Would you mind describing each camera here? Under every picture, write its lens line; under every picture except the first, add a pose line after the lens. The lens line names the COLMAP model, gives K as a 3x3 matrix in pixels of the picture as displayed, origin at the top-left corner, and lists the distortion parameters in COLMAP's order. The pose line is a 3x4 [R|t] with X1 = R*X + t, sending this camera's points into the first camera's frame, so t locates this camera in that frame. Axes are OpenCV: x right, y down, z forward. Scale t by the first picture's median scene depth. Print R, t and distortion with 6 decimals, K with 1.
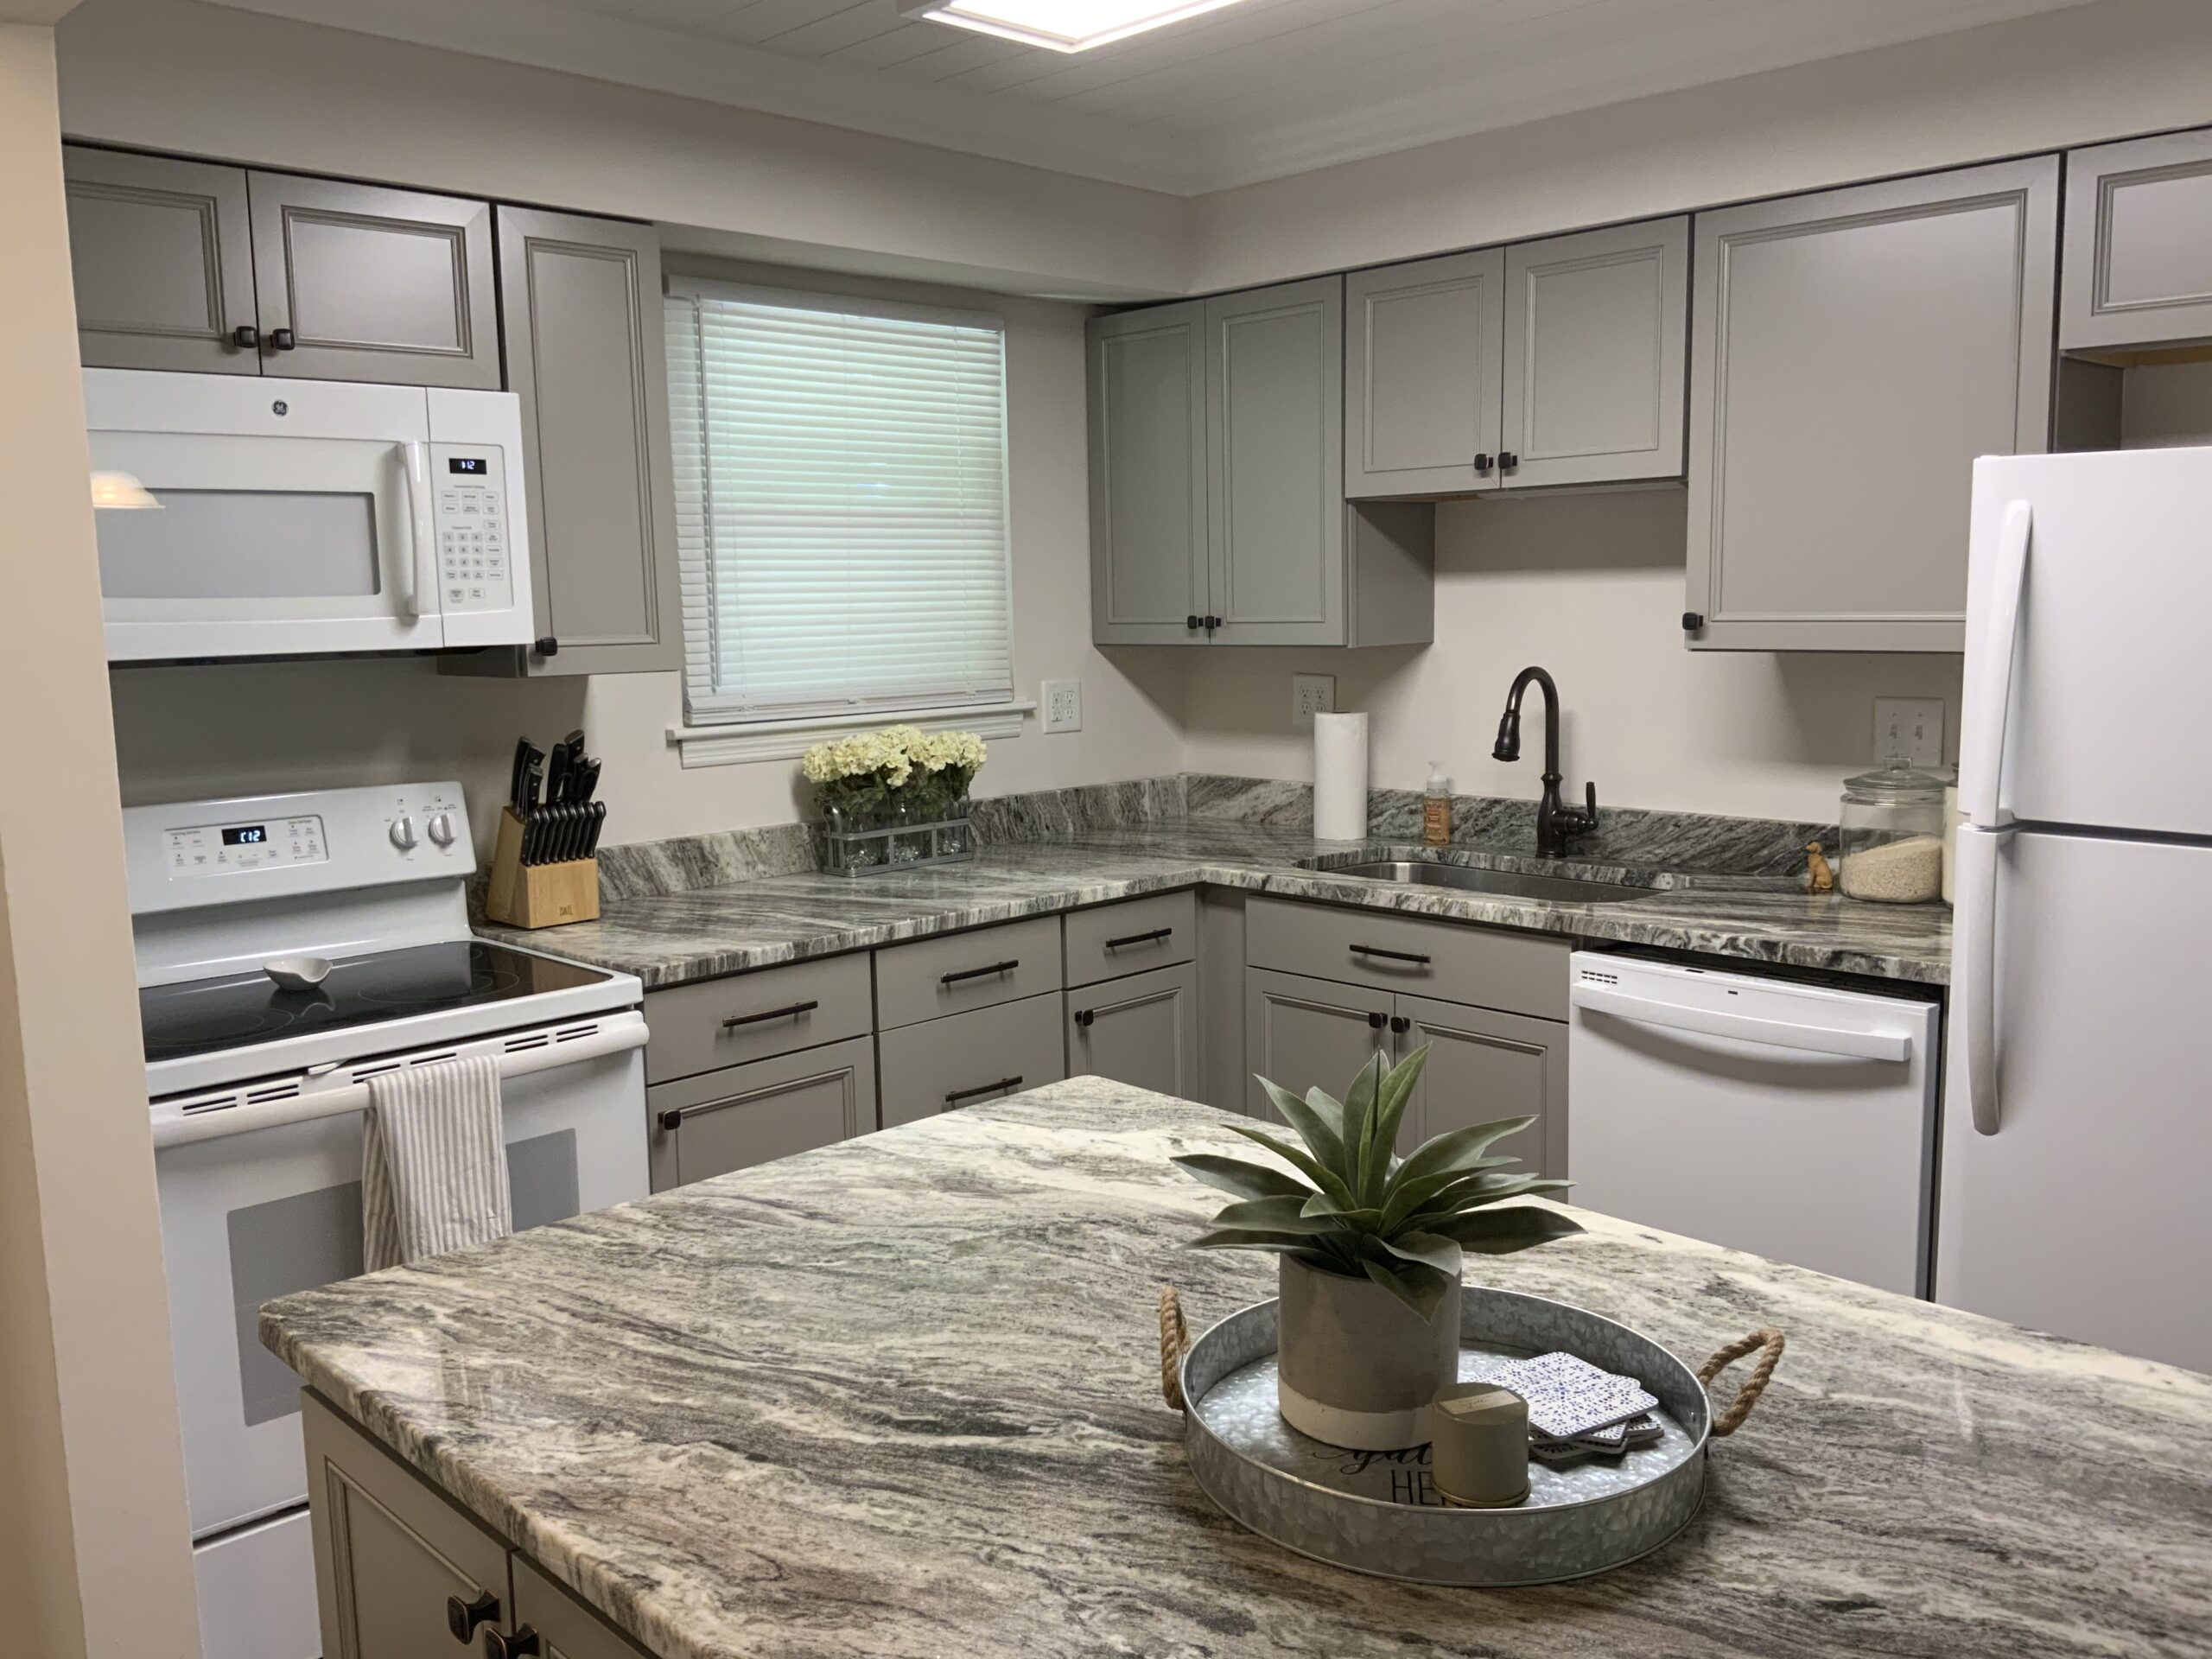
lens RADIAL K [[1825.1, 0, 1106.0], [0, 1825.1, 829.5], [0, 0, 1]] dist [0.127652, -0.278562]
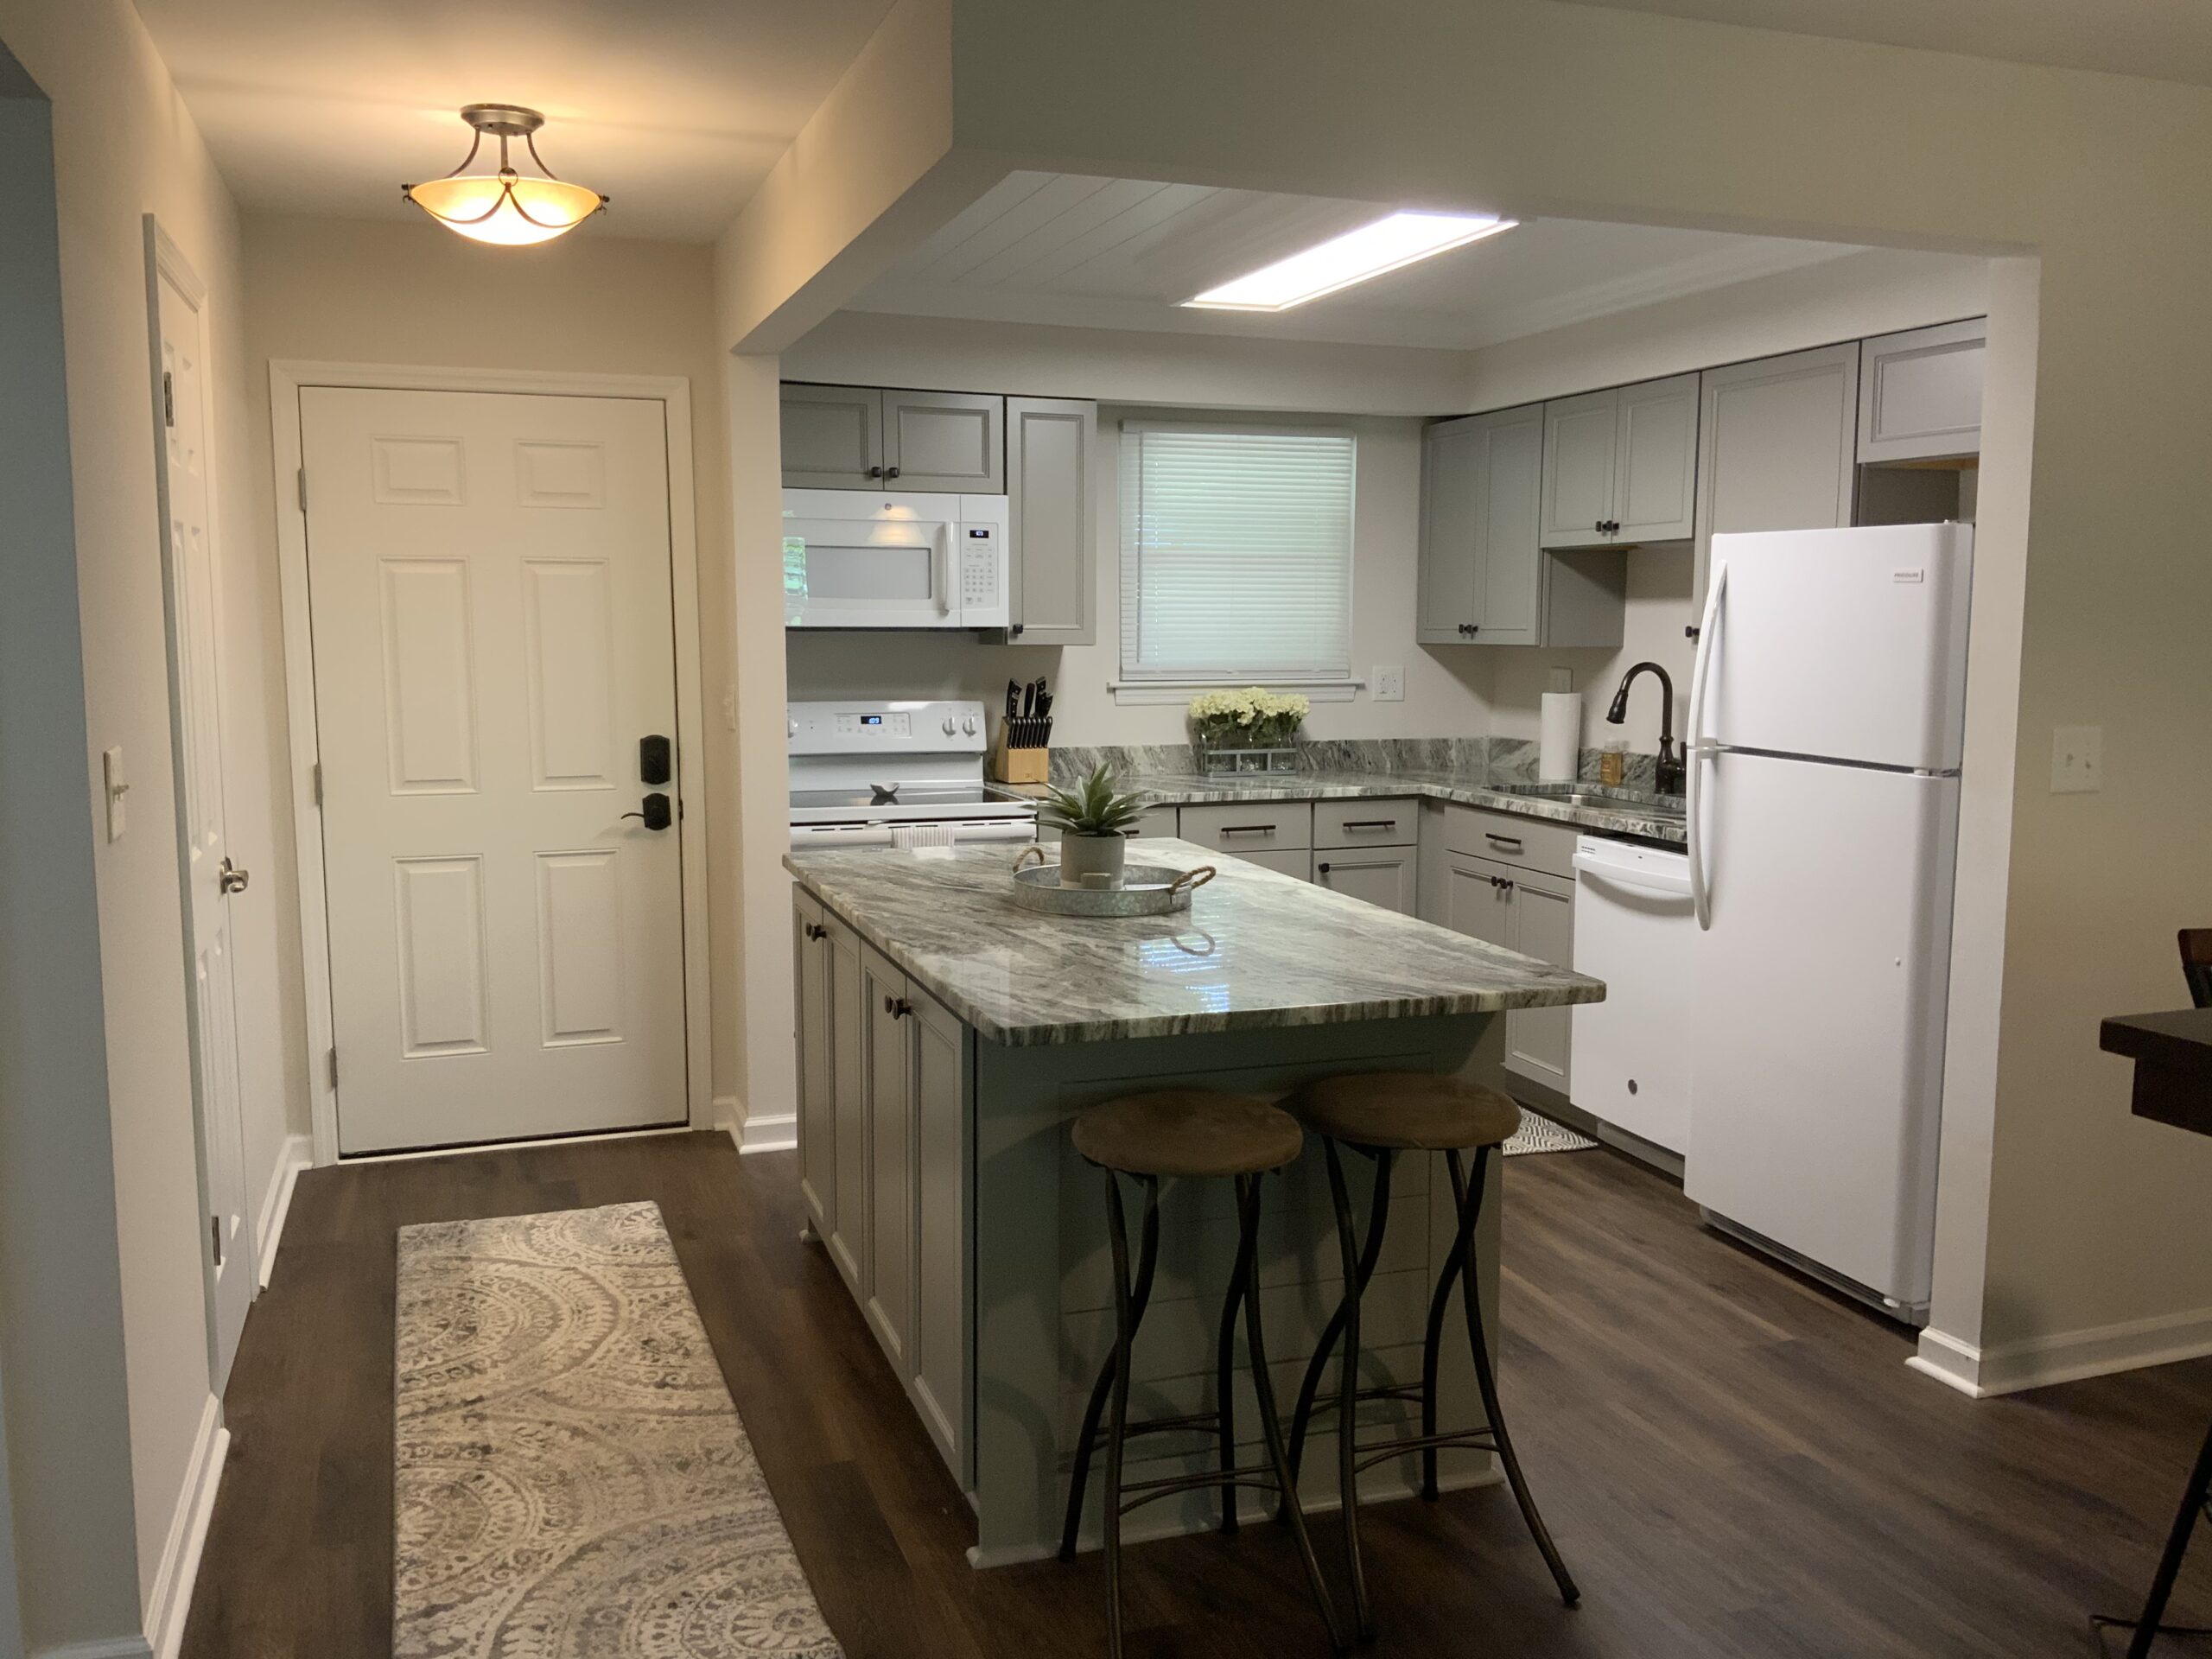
lens RADIAL K [[1825.1, 0, 1106.0], [0, 1825.1, 829.5], [0, 0, 1]] dist [0.127652, -0.278562]
pose [[0.906292, 0.071512, -0.416558, 0.480663], [-0.076864, 0.997034, 0.003934, 0.076515], [0.415603, 0.028453, 0.909101, -0.550593]]
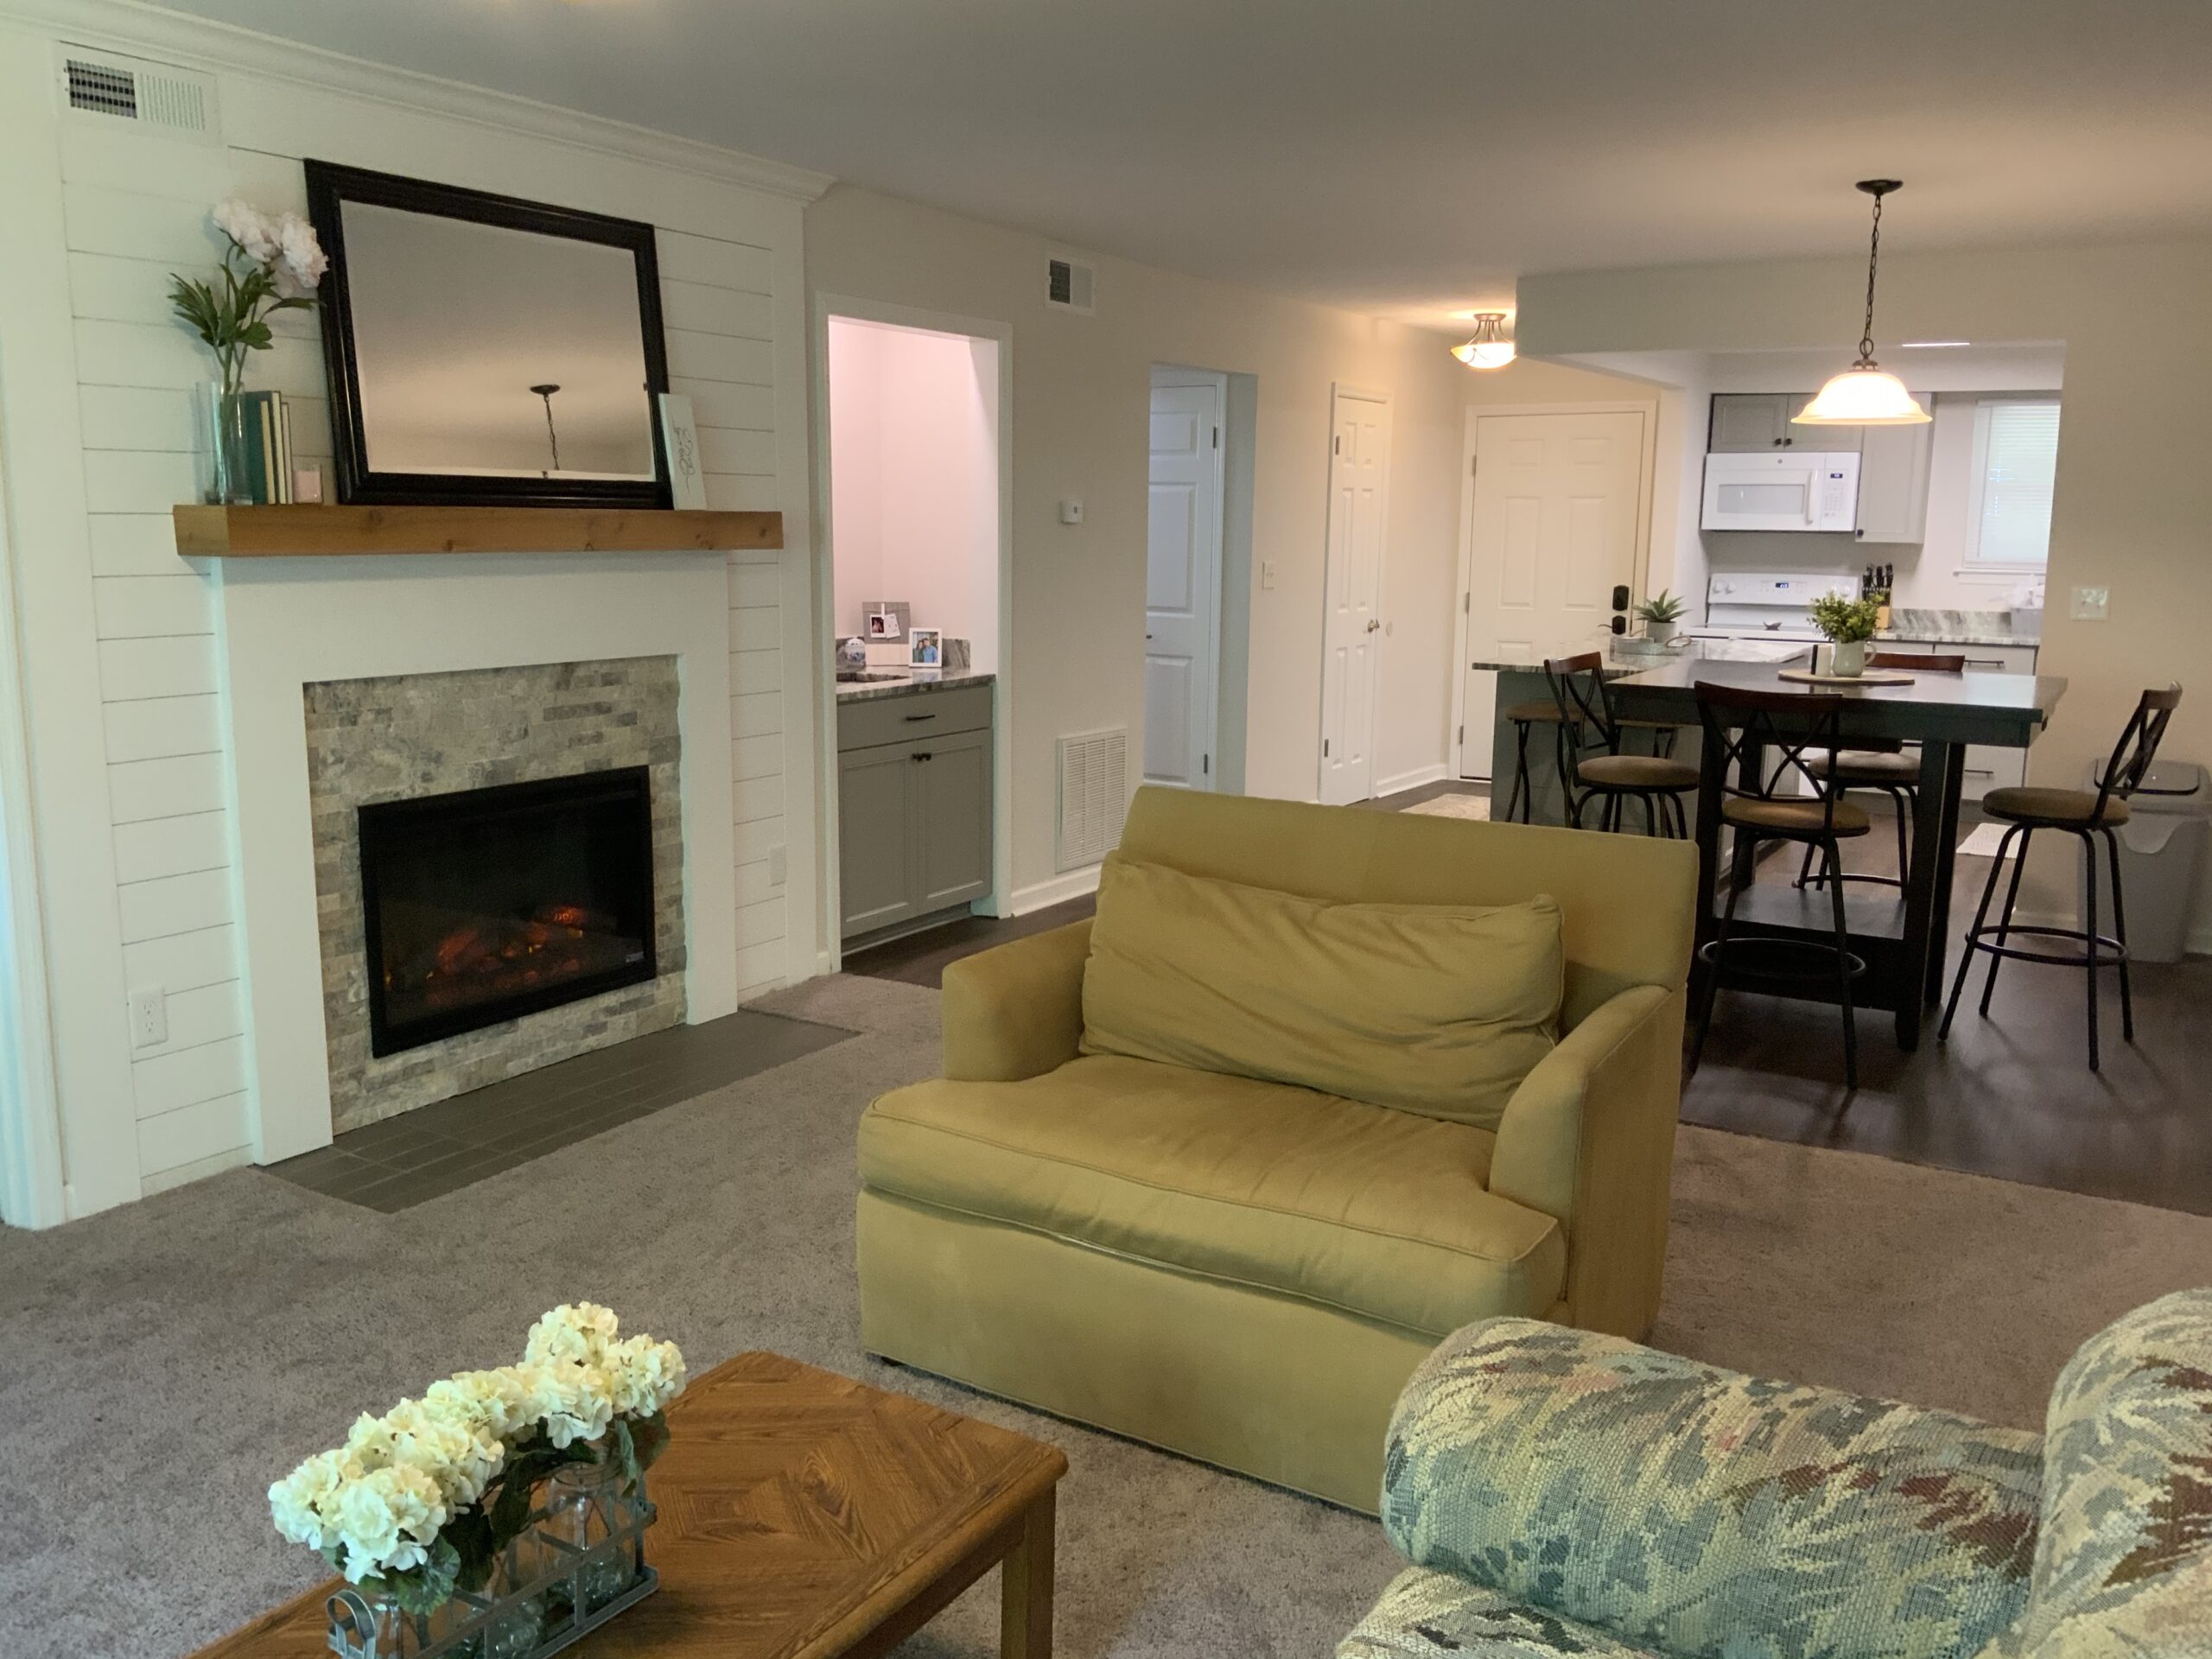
lens RADIAL K [[1825.1, 0, 1106.0], [0, 1825.1, 829.5], [0, 0, 1]] dist [0.127652, -0.278562]
pose [[0.242657, 0.186165, -0.952082, 2.078210], [-0.147443, 0.977090, 0.153476, 0.084180], [0.958842, 0.103136, 0.264547, -0.844469]]
